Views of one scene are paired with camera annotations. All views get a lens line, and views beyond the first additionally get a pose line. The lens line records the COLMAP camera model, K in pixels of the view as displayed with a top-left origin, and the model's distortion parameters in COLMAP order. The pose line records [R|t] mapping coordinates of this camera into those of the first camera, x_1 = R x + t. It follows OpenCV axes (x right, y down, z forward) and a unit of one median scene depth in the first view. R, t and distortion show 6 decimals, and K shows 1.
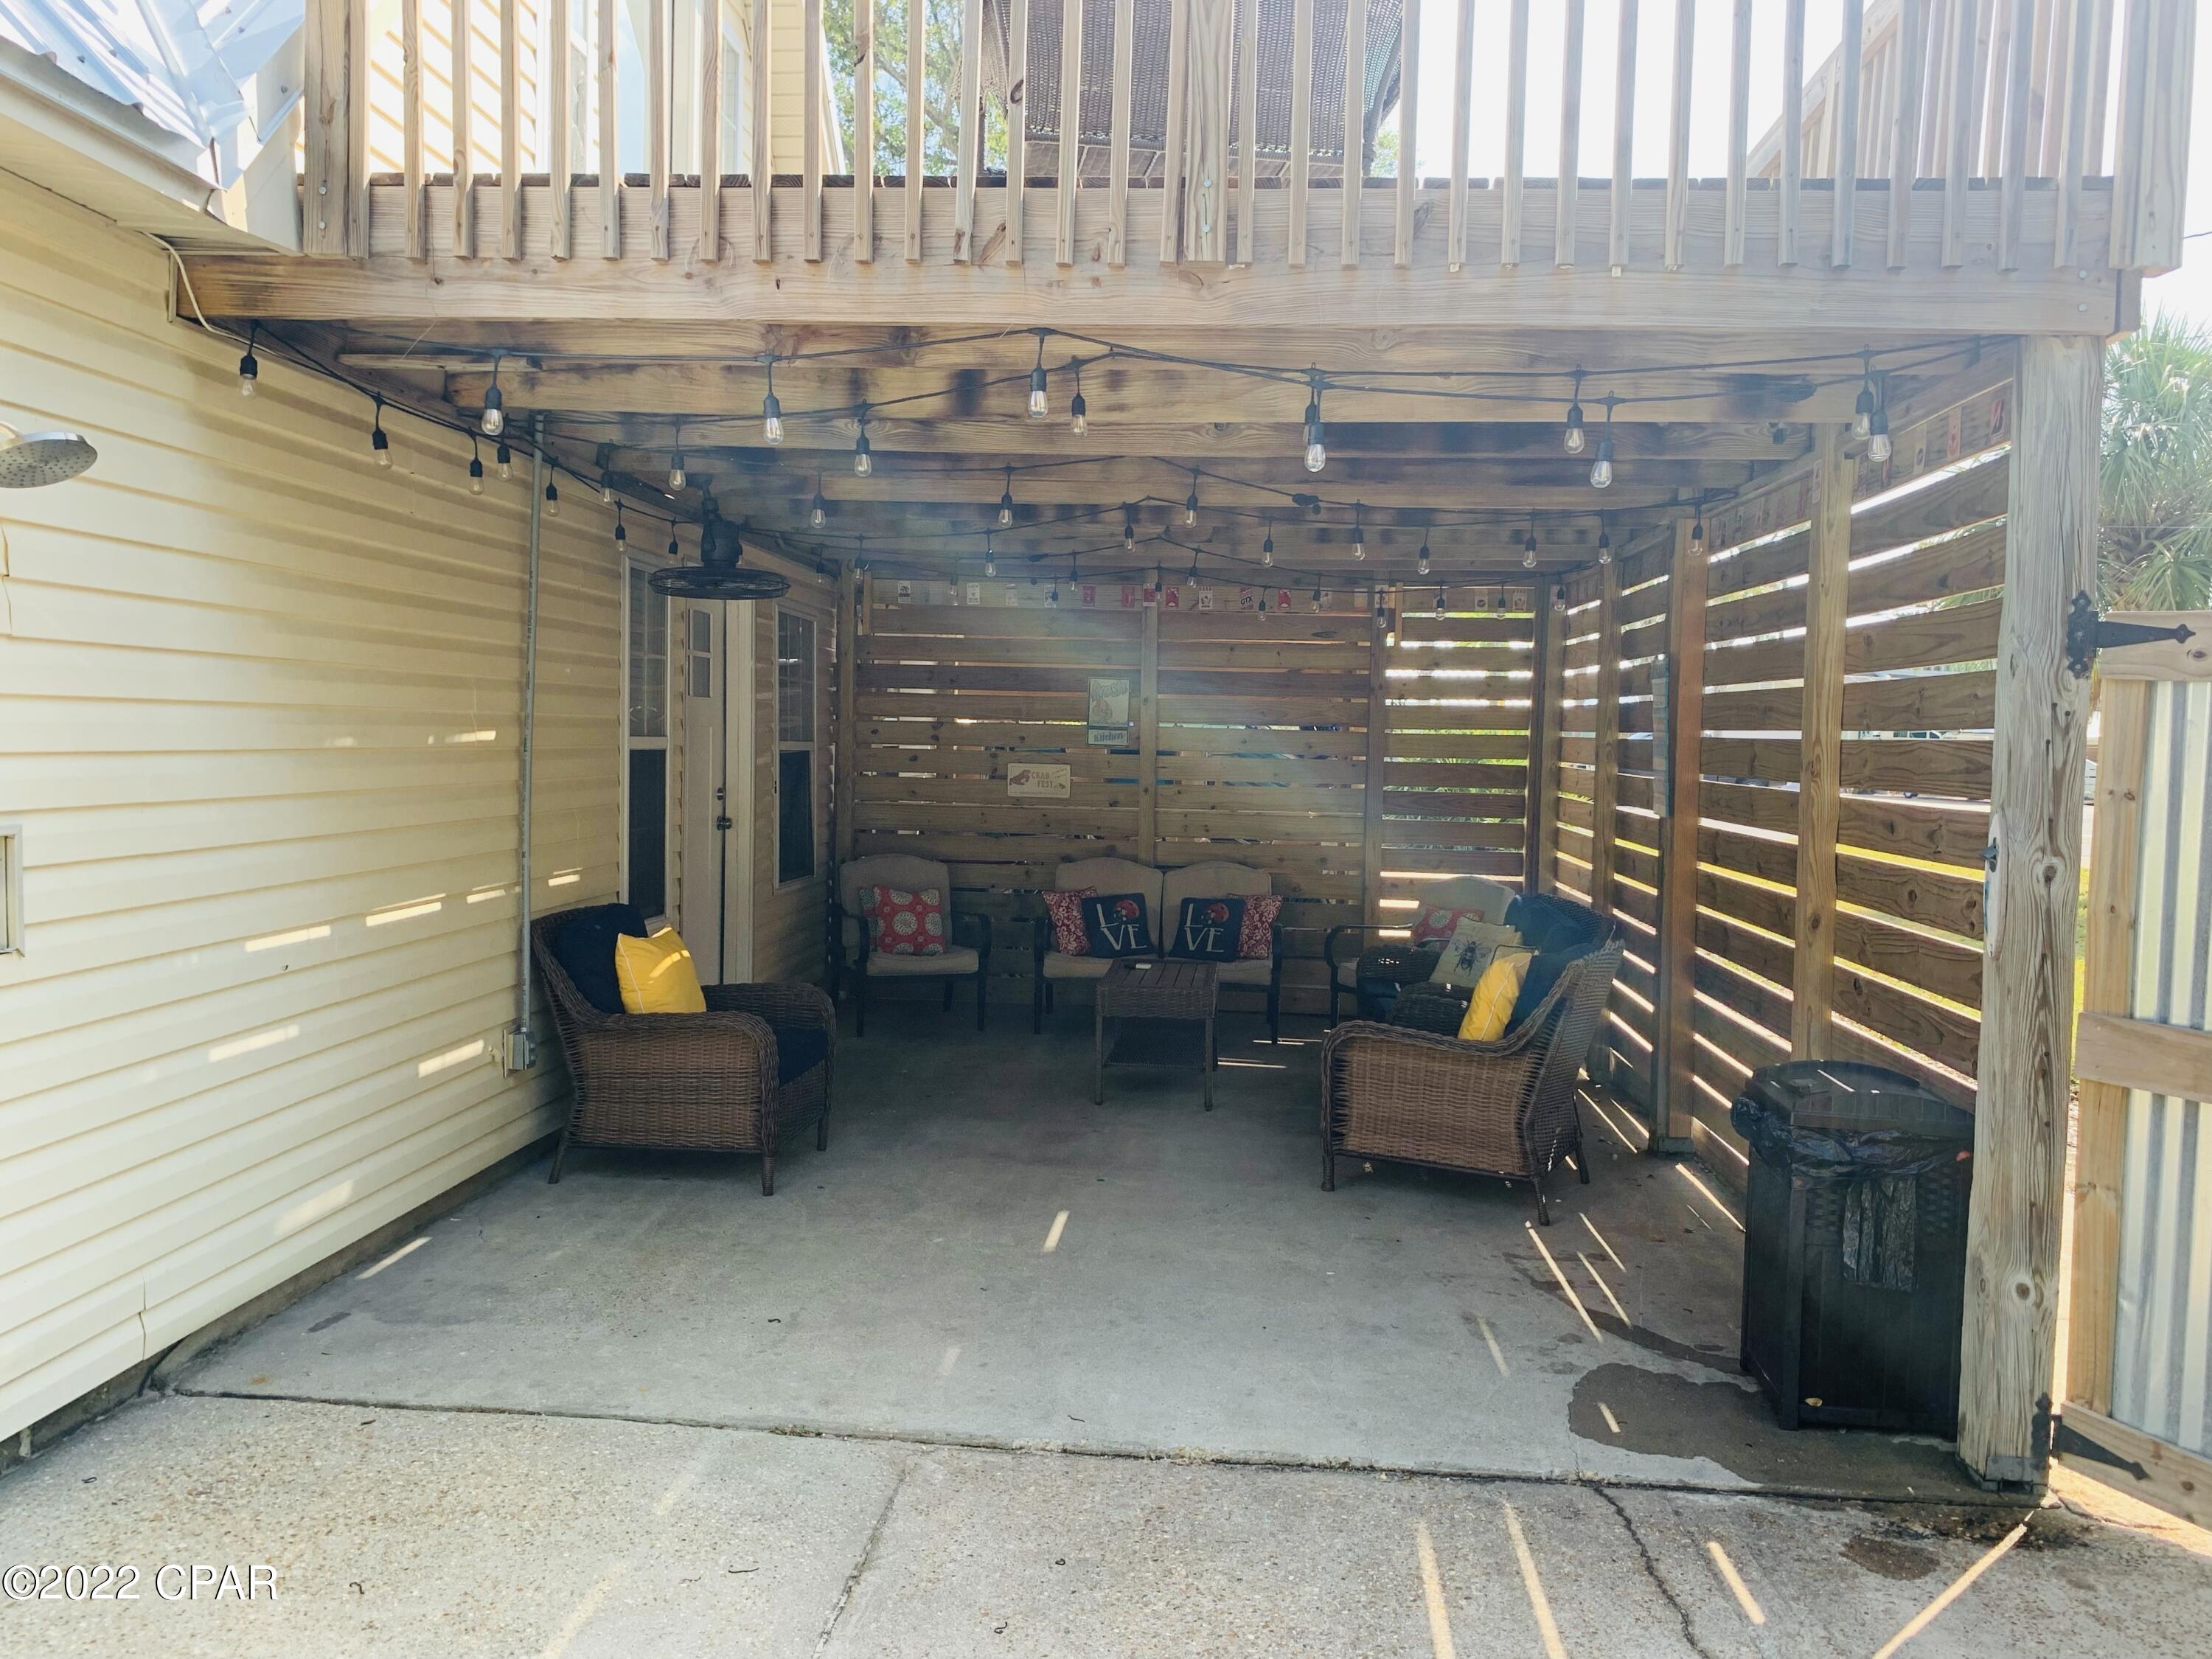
lens RADIAL K [[1725.4, 0, 1105.9], [0, 1725.4, 833.8], [0, 0, 1]] dist [-0.009247, 0.005544]
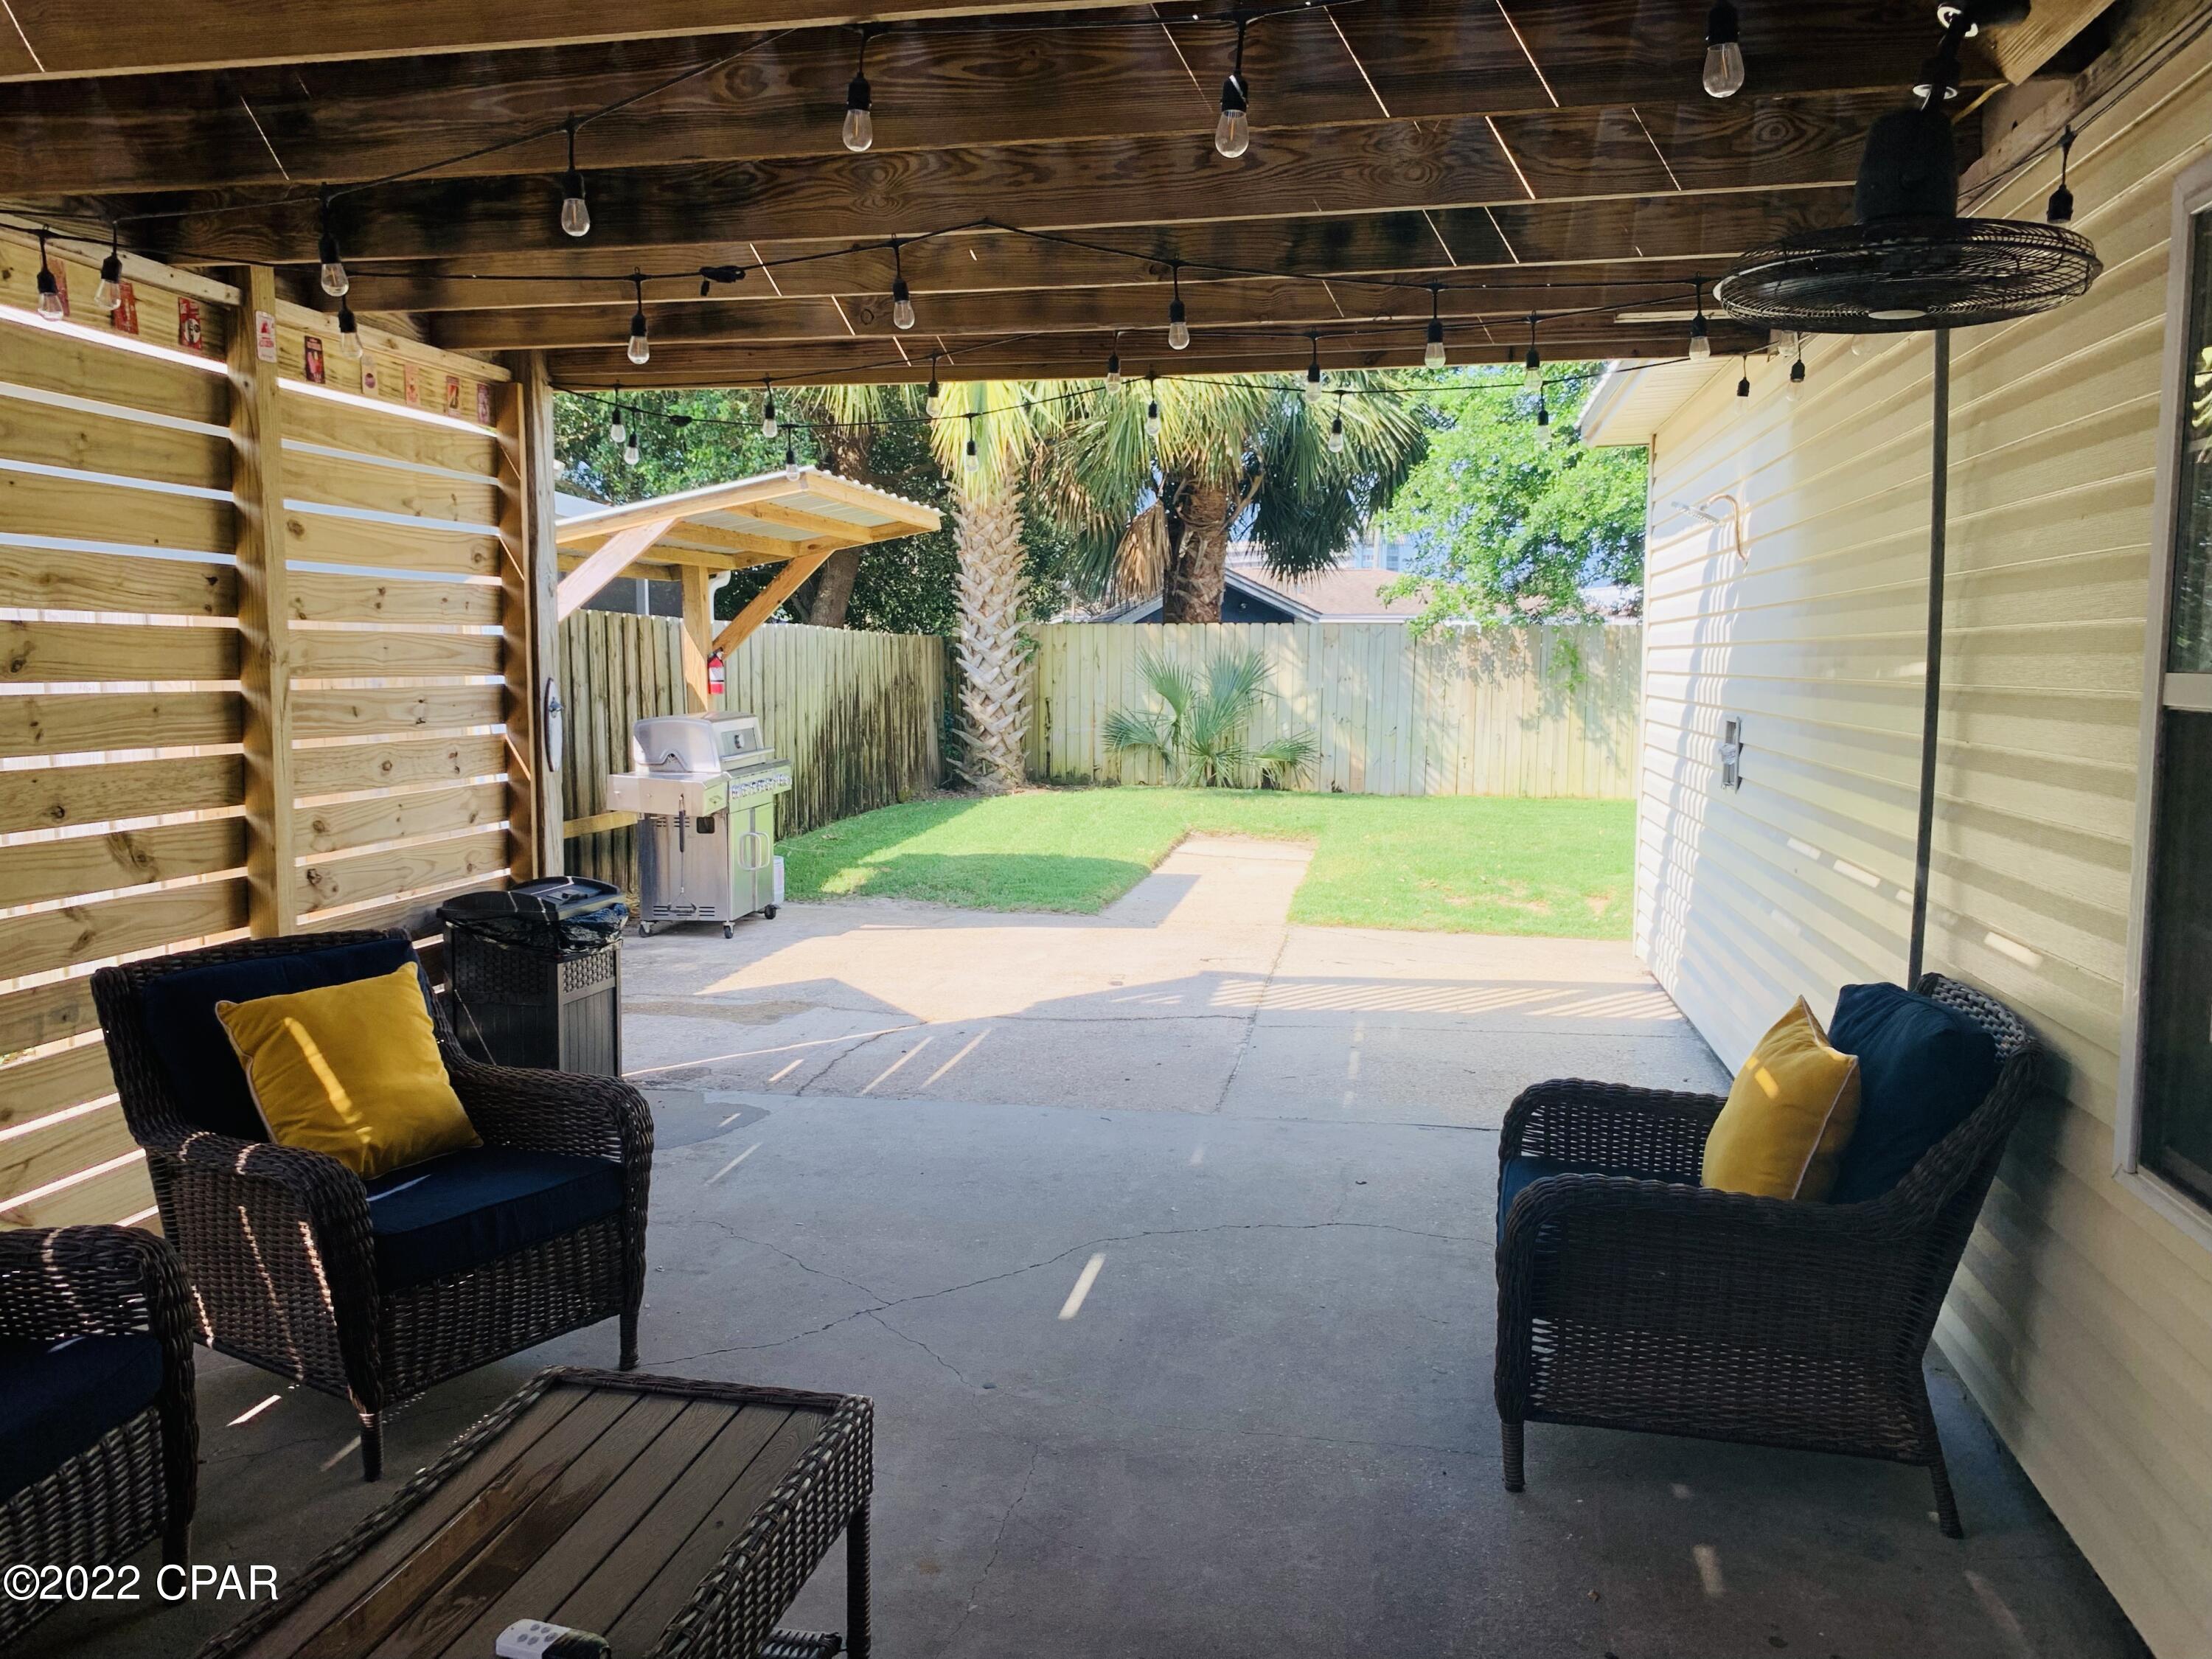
lens RADIAL K [[1725.4, 0, 1106.2], [0, 1725.4, 825.5], [0, 0, 1]] dist [-0.009247, 0.005544]
pose [[-0.995278, -0.034865, 0.090583, -0.118196], [-0.020239, 0.987290, 0.157638, -0.113040], [-0.094927, 0.155060, -0.983334, 2.020619]]
